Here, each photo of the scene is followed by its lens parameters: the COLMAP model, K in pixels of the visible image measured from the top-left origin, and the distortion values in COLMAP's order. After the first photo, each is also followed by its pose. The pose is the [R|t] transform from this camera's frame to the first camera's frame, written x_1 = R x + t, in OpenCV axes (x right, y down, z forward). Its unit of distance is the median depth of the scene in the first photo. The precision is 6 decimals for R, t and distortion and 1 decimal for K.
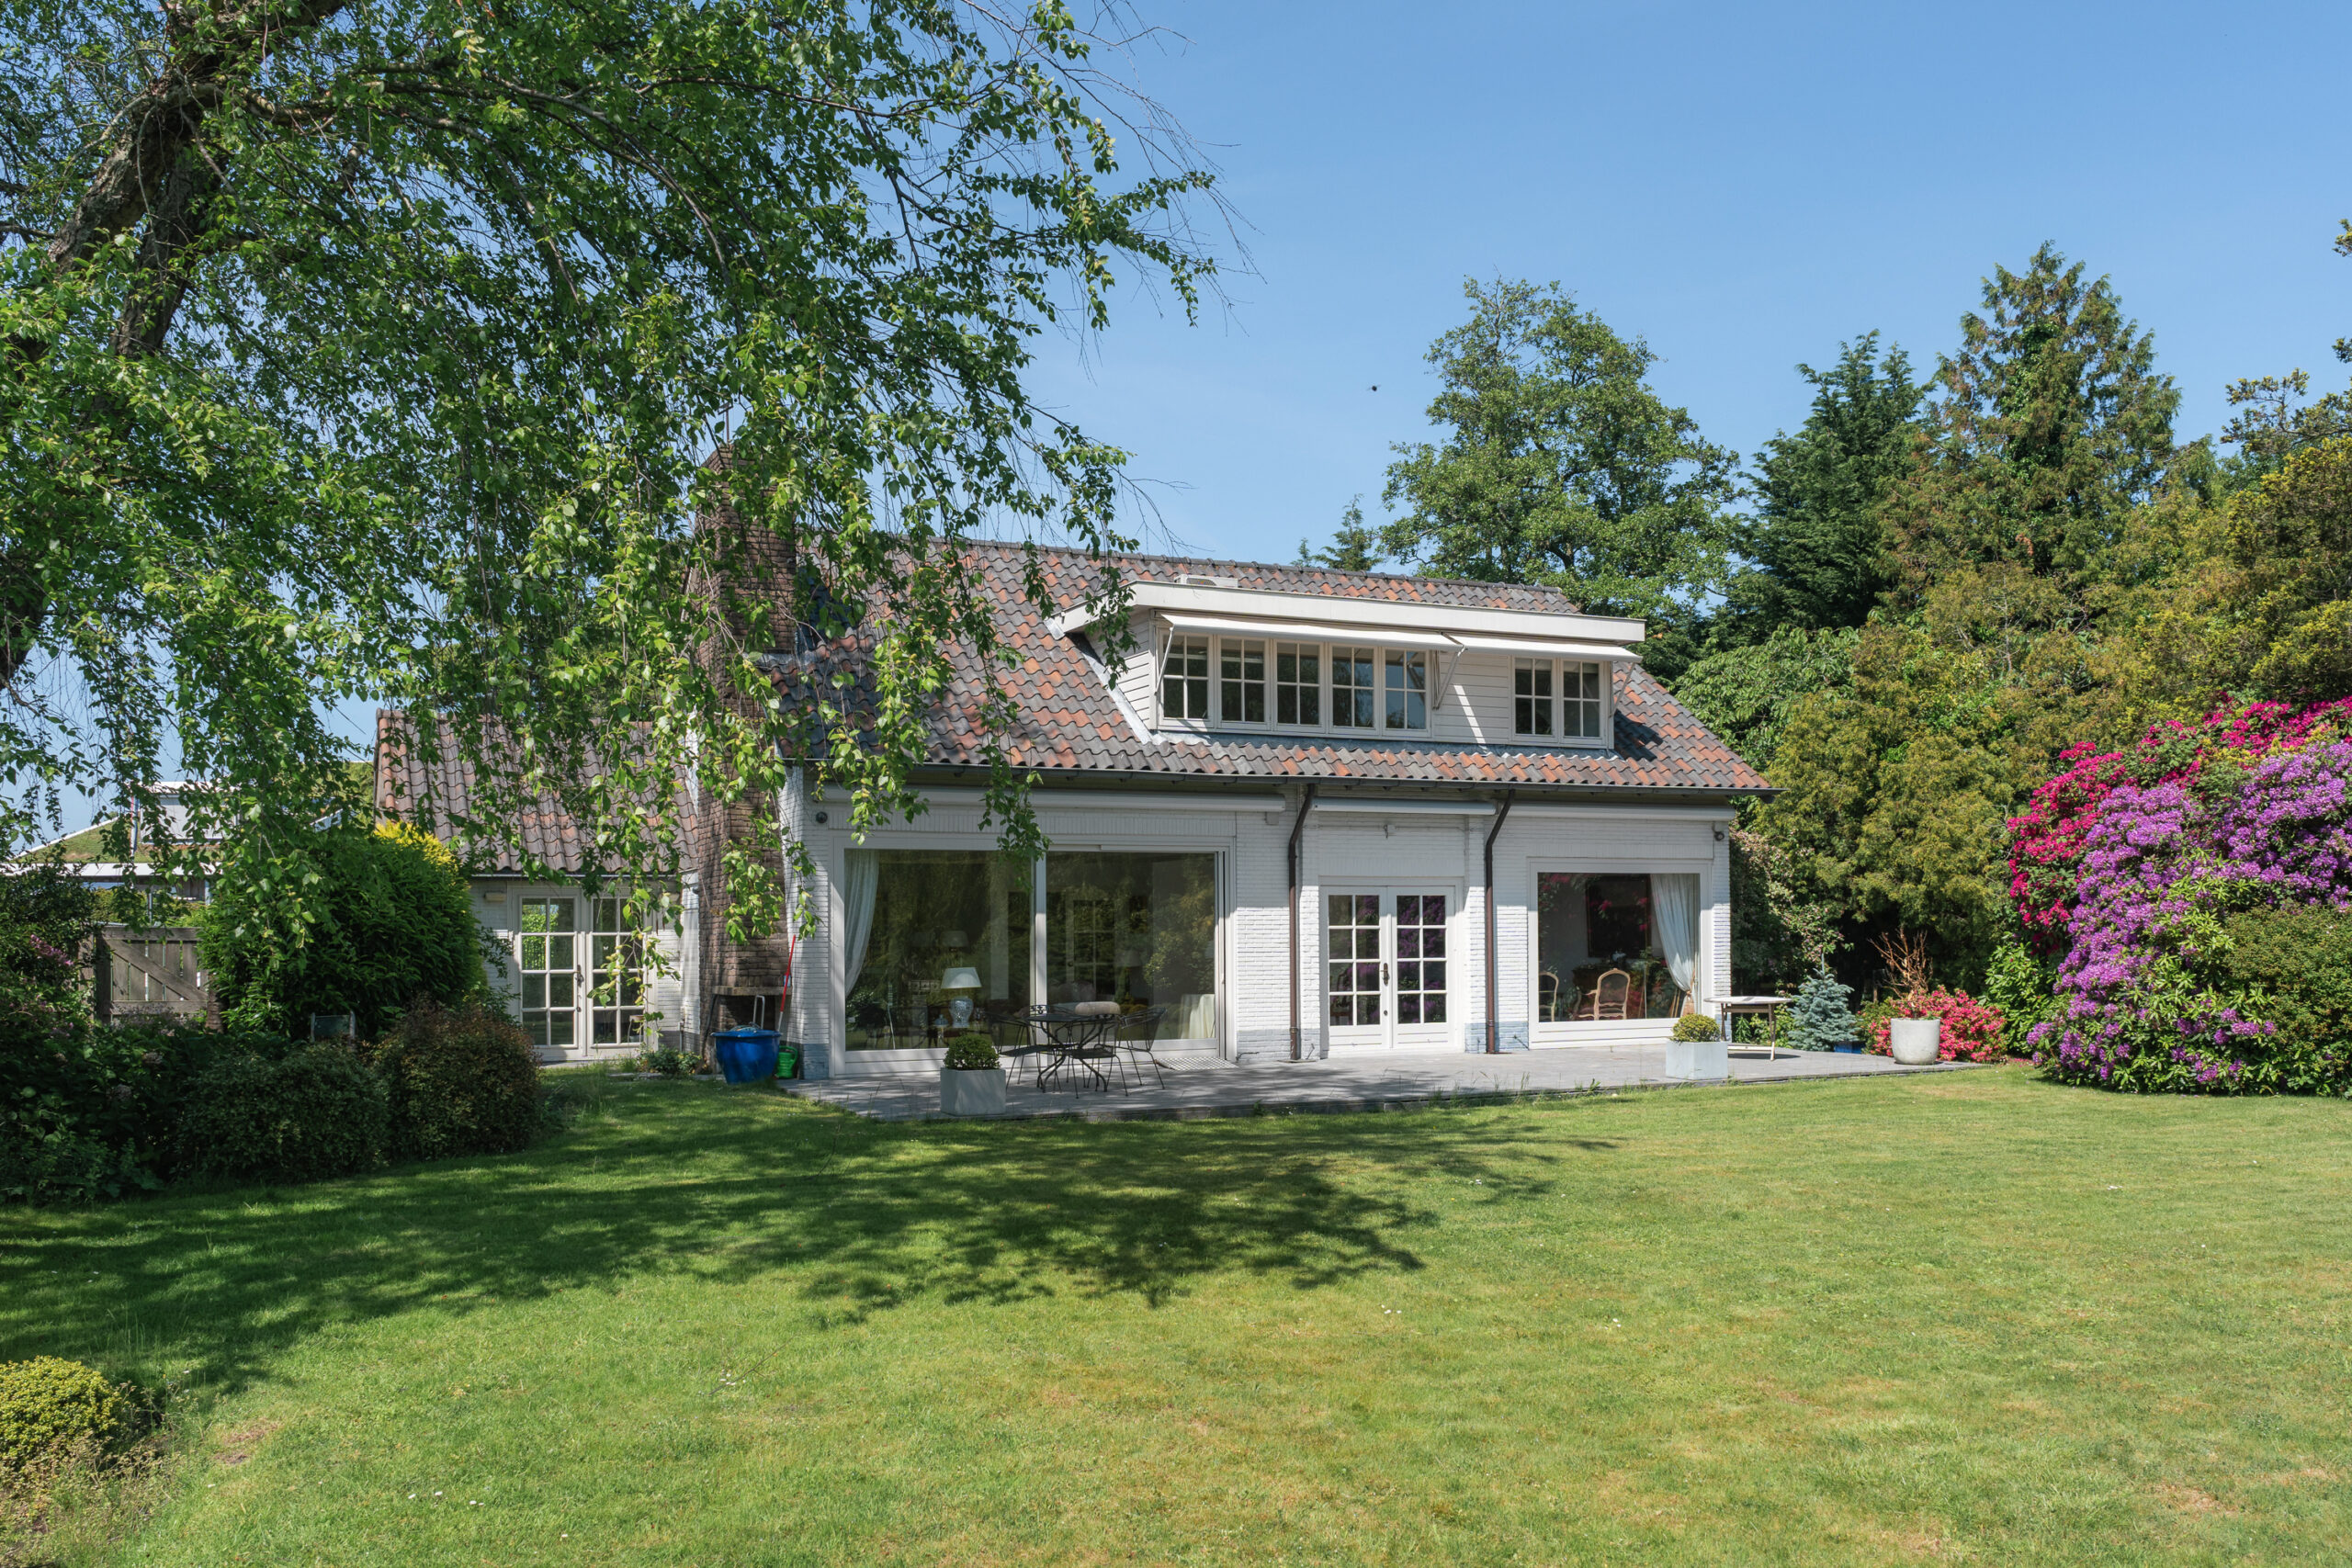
lens RADIAL K [[1920.8, 0, 1174.4], [0, 1920.8, 684.4], [0, 0, 1]] dist [0.002612, -0.000258]
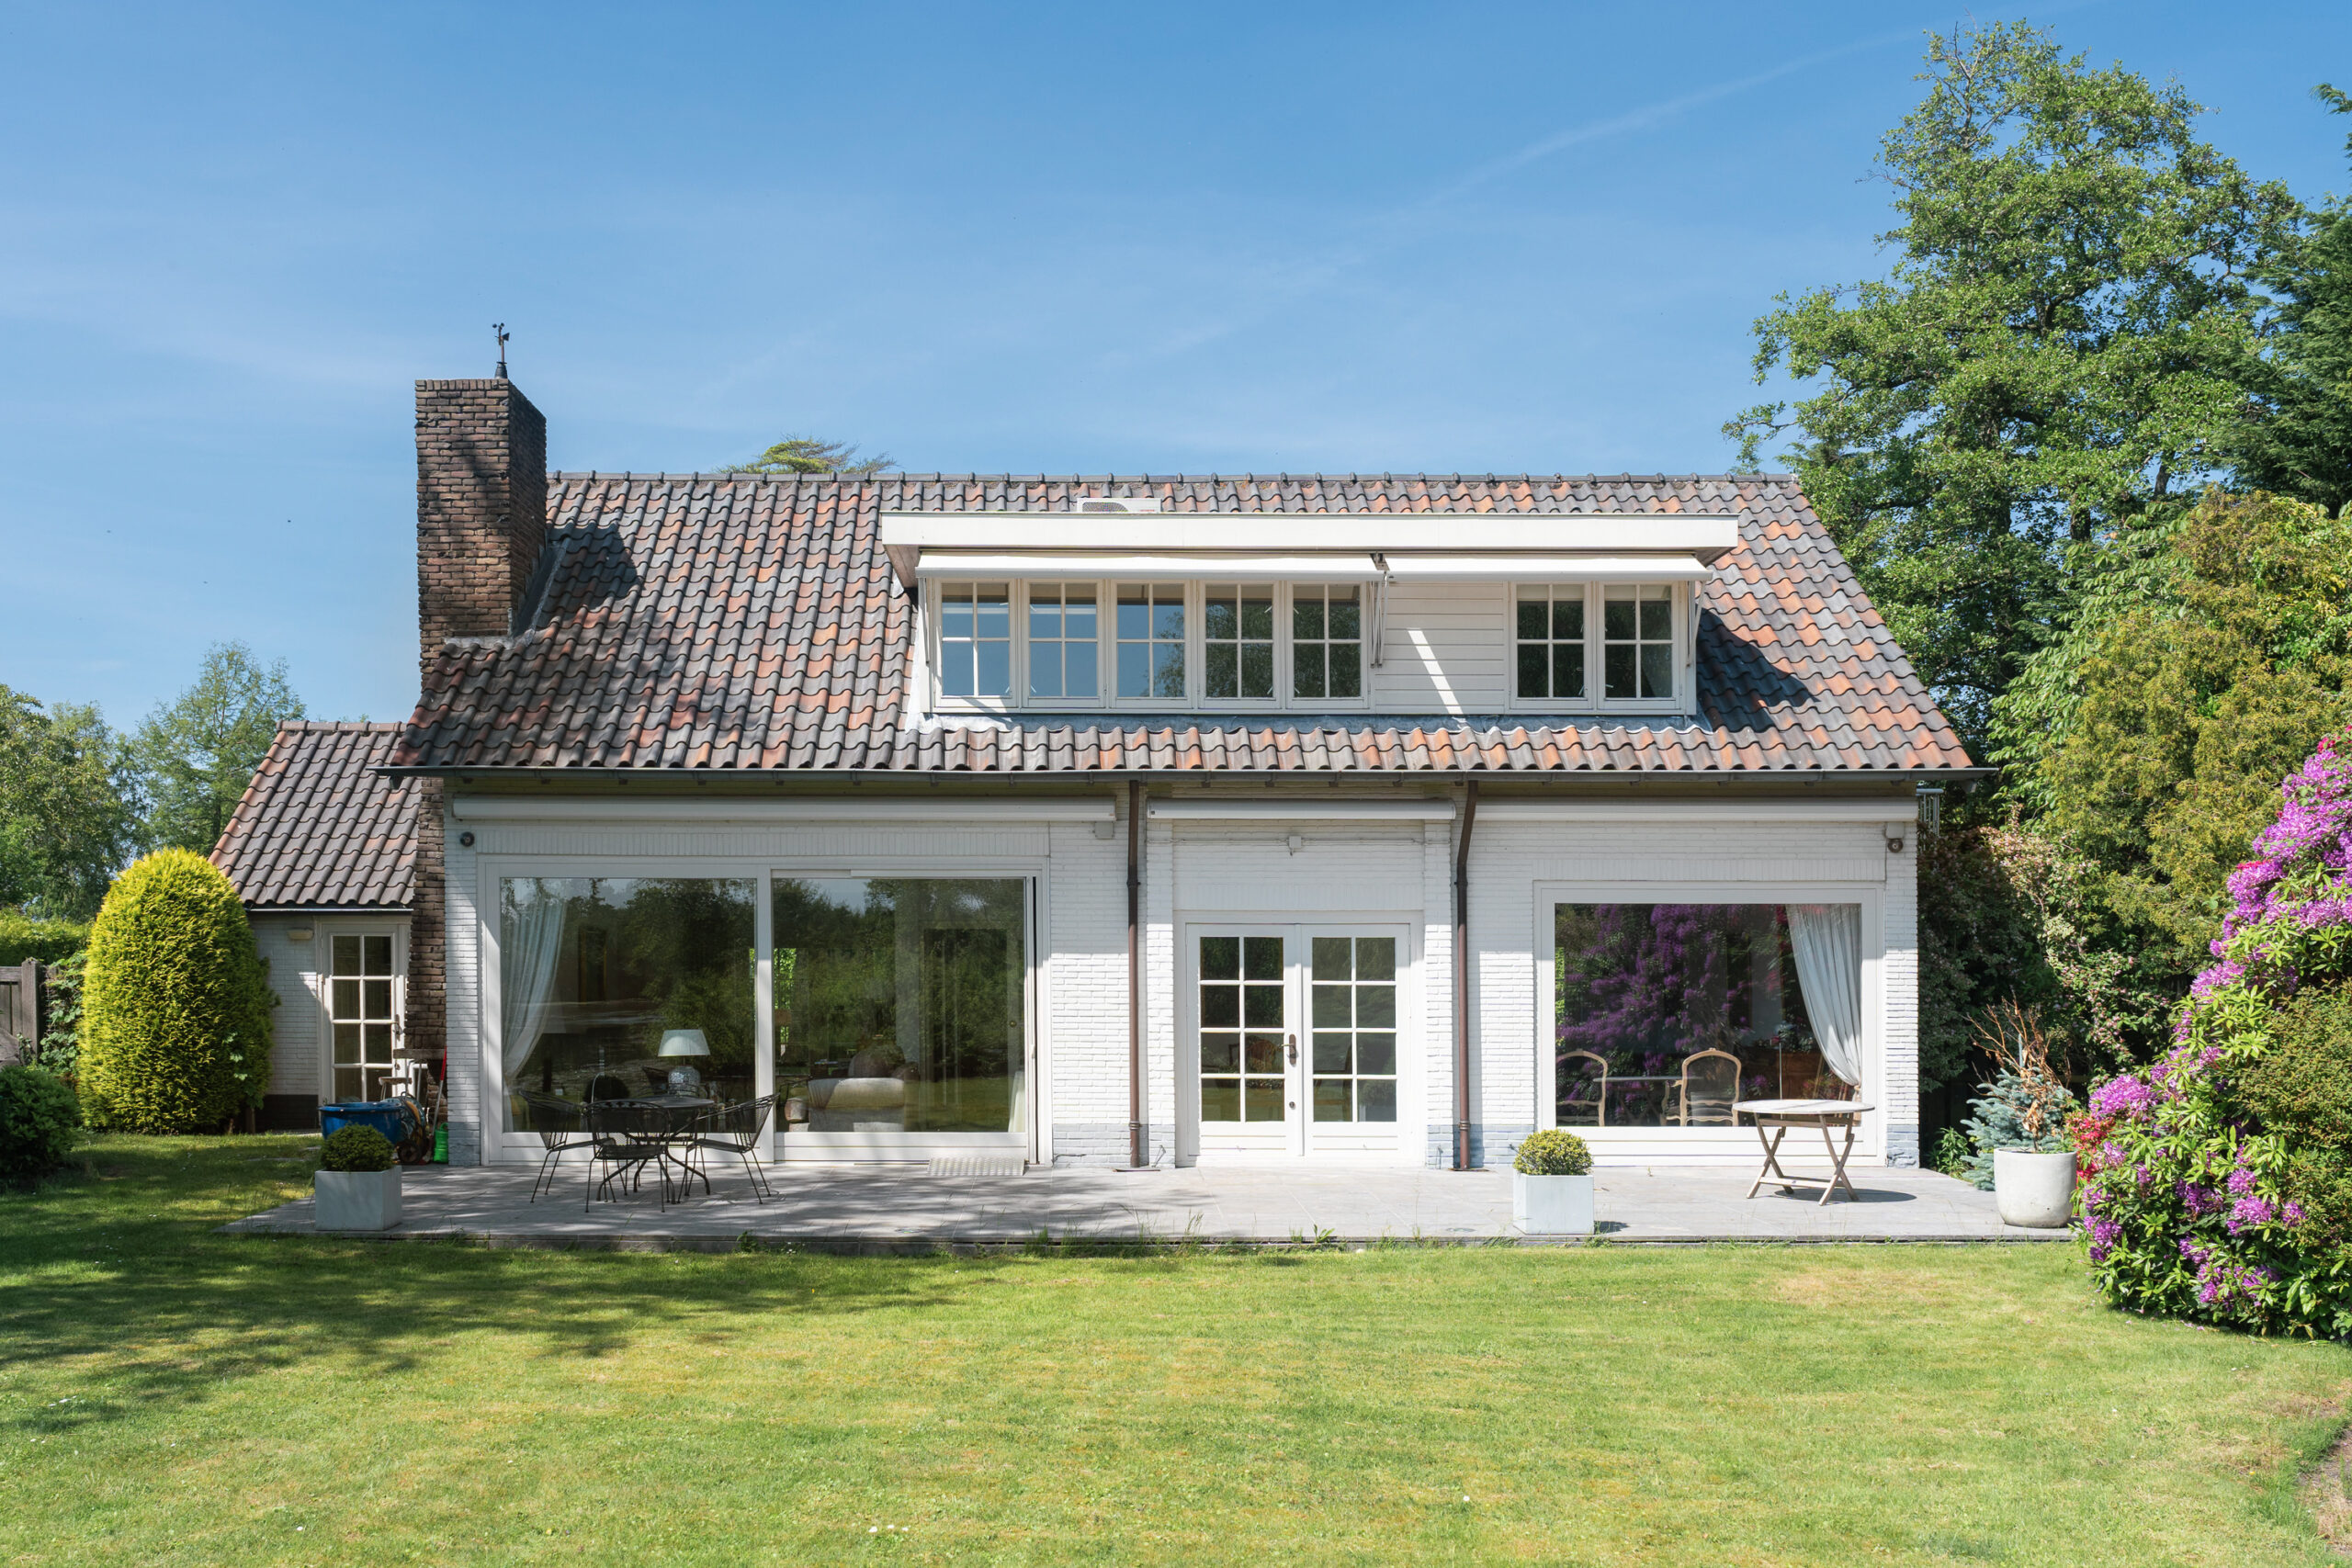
lens RADIAL K [[2195.3, 0, 1176.0], [0, 2195.3, 784.0], [0, 0, 1]] dist [-0.004131, -0.009890]
pose [[0.908480, -0.025154, -0.417171, 0.402332], [0.044907, 0.998283, 0.037602, 0.022240], [0.415509, -0.052894, 0.908050, 0.260718]]
